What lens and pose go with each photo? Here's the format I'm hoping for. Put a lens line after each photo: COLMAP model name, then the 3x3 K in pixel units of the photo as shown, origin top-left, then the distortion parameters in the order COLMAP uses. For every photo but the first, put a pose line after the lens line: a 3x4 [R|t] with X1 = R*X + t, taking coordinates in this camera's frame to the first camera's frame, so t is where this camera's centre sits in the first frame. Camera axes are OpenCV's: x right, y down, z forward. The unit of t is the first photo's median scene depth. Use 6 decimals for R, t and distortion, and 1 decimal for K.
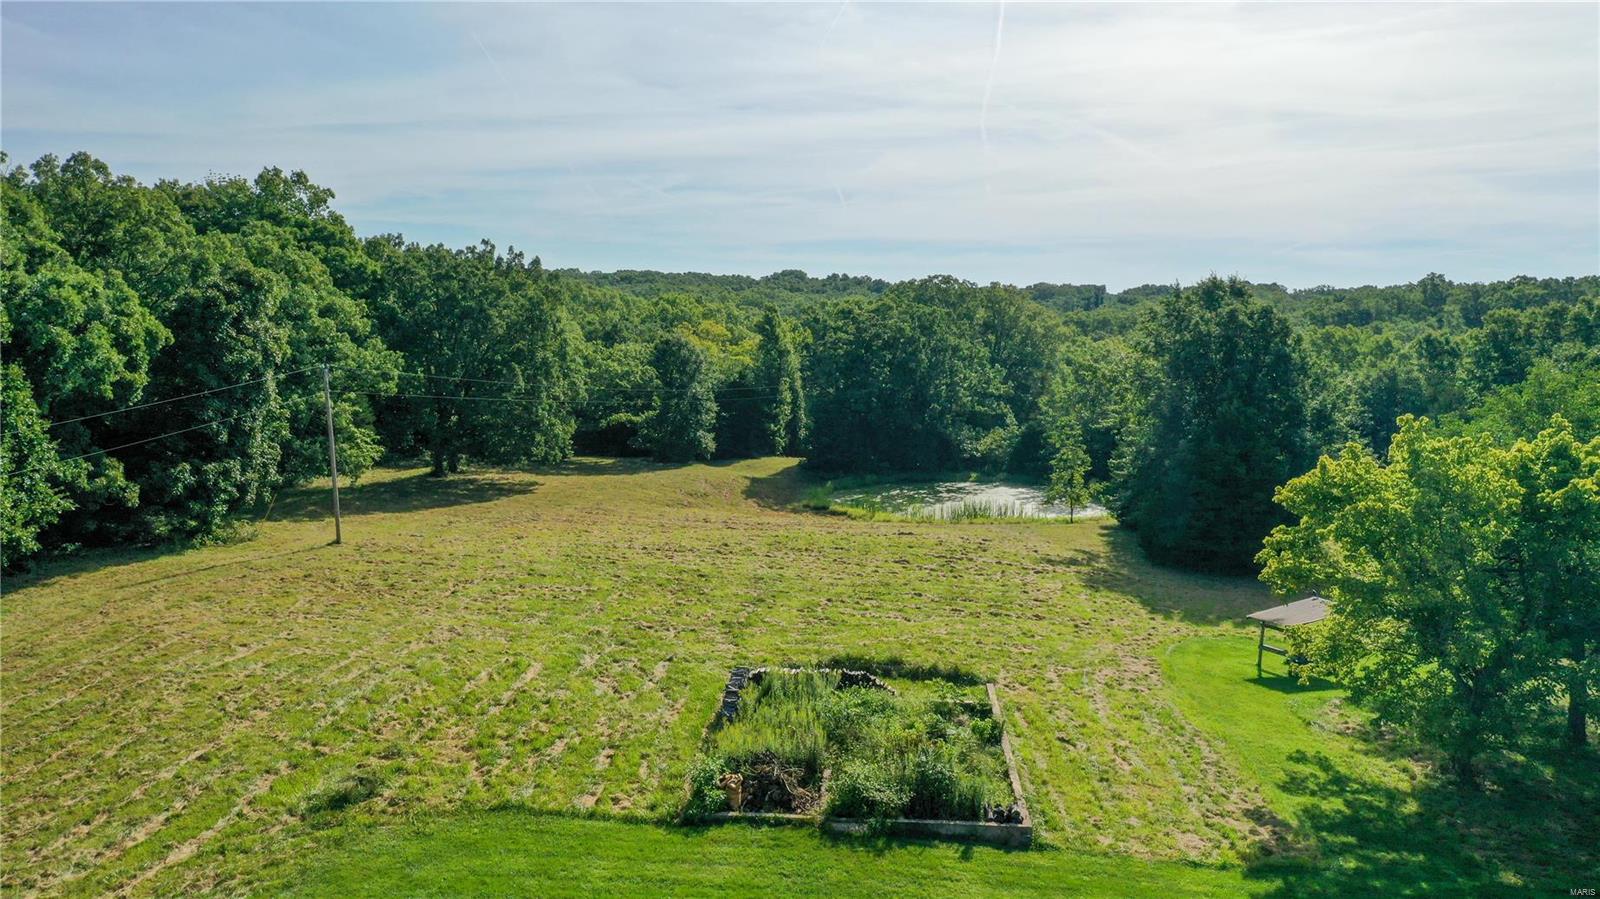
lens RADIAL K [[1270.2, 0, 798.4], [0, 1270.2, 441.8], [0, 0, 1]] dist [-0.003381, -0.003650]
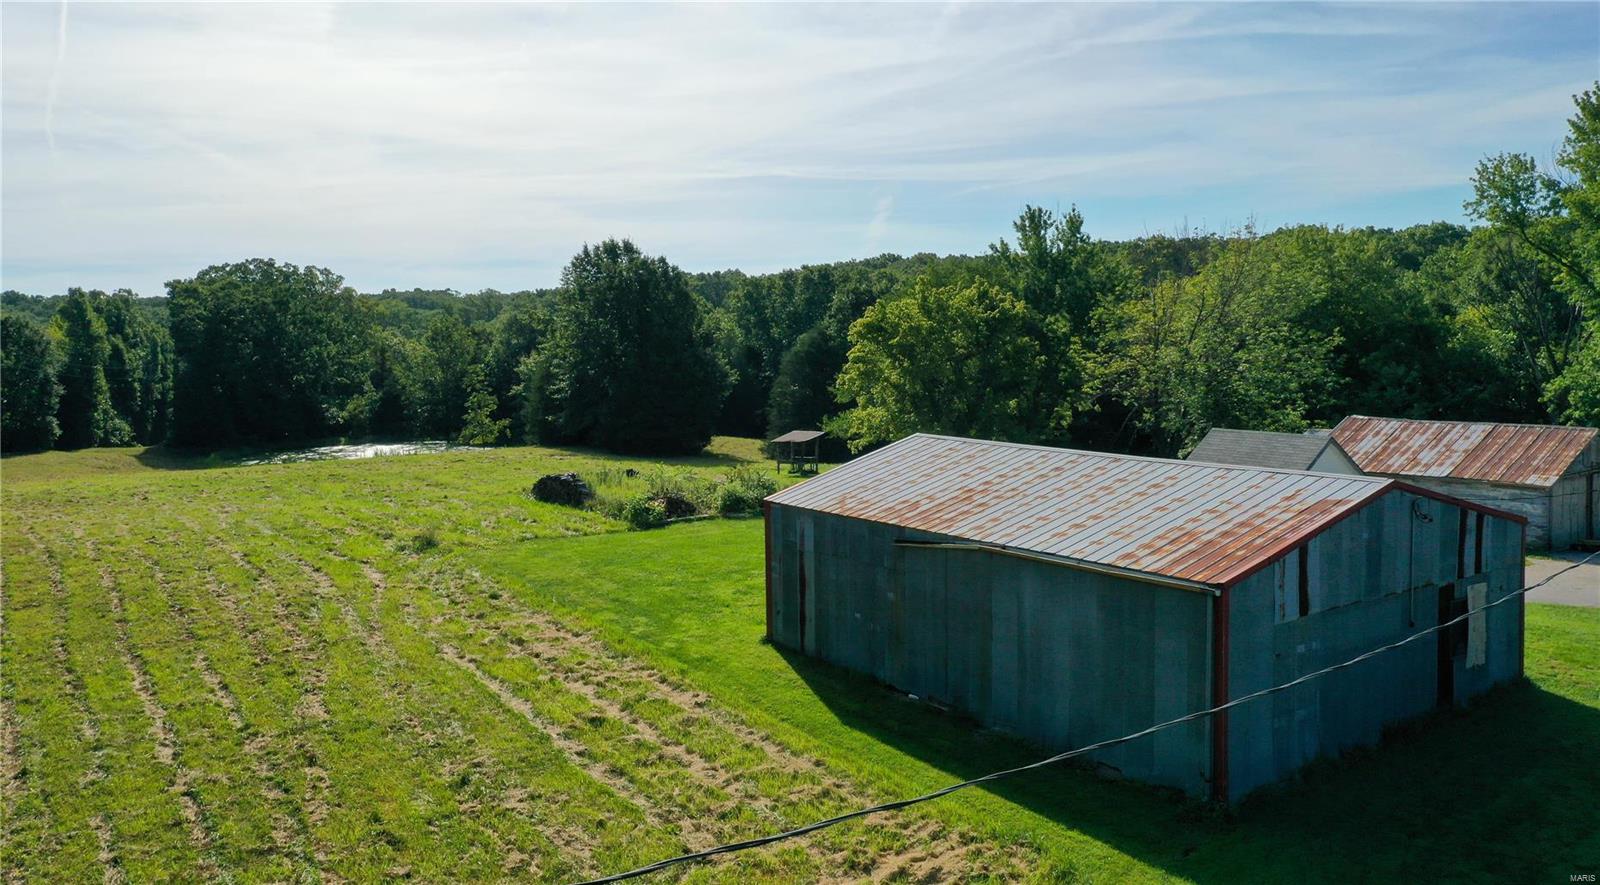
lens RADIAL K [[1270.2, 0, 800.1], [0, 1270.2, 445.6], [0, 0, 1]] dist [-0.003381, -0.003650]
pose [[0.782608, -0.085314, 0.616641, -0.219957], [0.093629, 0.995428, 0.018891, 0.047069], [-0.615433, 0.042952, 0.787018, -0.082386]]
